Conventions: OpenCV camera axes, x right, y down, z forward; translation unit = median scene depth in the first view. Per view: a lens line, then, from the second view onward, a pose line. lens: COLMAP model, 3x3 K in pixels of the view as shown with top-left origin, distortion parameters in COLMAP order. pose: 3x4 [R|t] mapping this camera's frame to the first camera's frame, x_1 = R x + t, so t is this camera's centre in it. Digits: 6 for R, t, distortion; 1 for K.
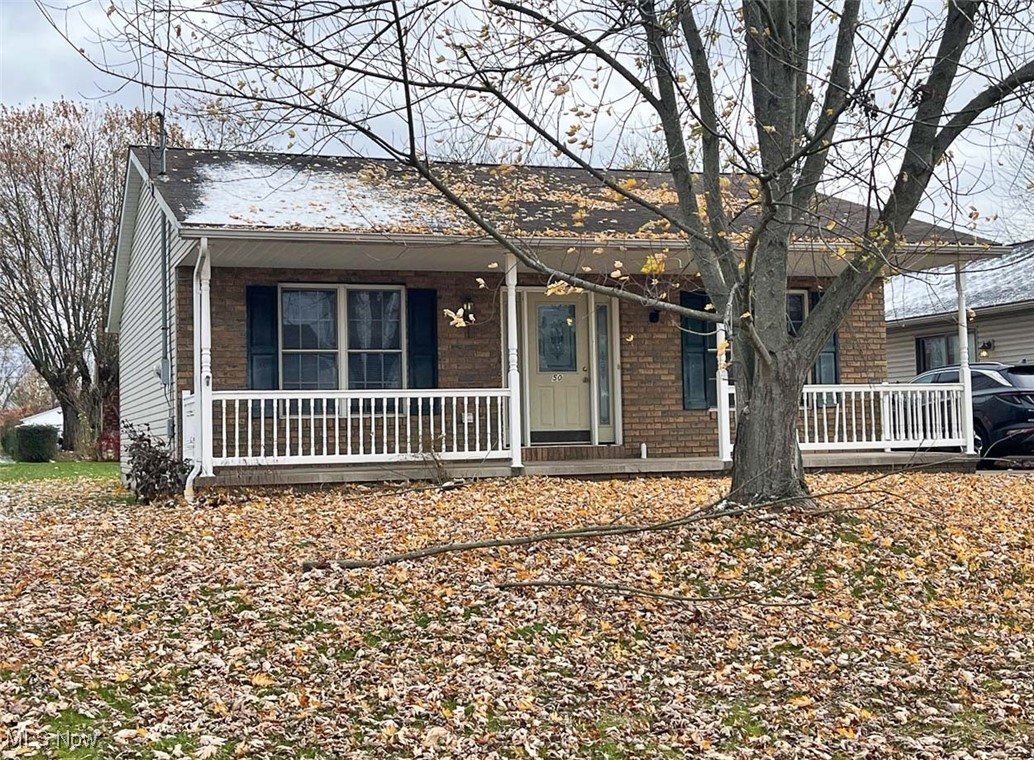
lens RADIAL K [[1425.9, 0, 516.6], [0, 1425.9, 433.9], [0, 0, 1]] dist [0.216836, 0.019963]
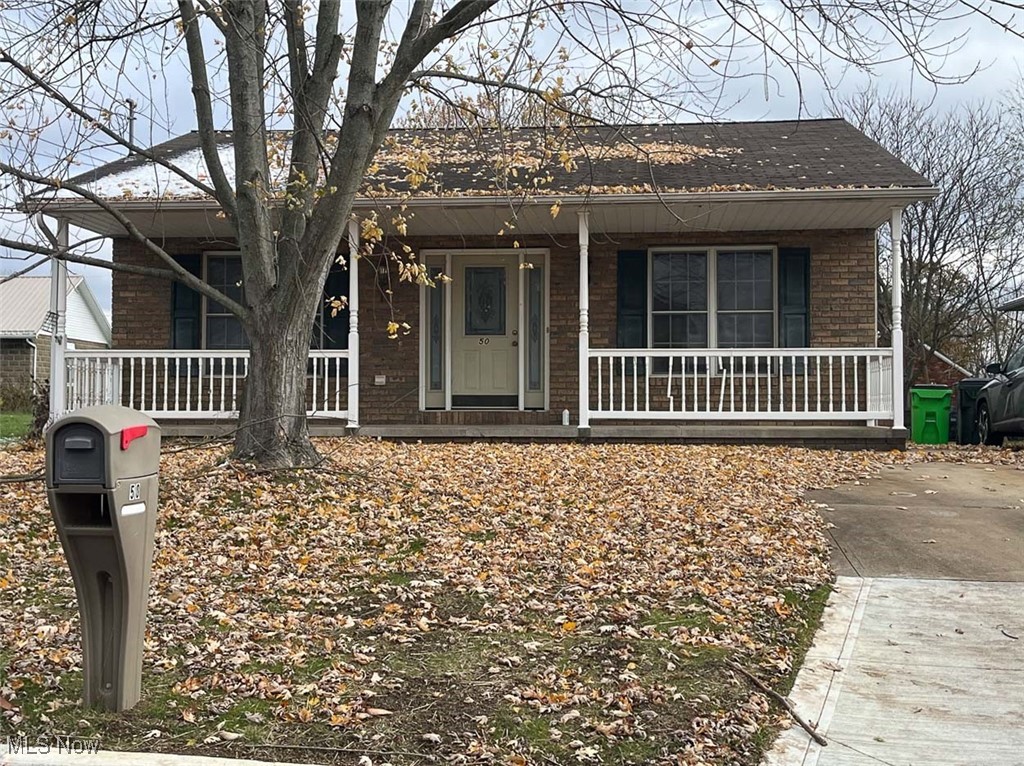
lens RADIAL K [[1351.0, 0, 512.0], [0, 1351.0, 383.0], [0, 0, 1]] dist [0.201548, 0.003126]
pose [[0.916883, 0.017449, -0.398774, 0.150335], [-0.019083, 0.999818, -0.000128, -0.003174], [0.398699, 0.007727, 0.917049, 0.050062]]
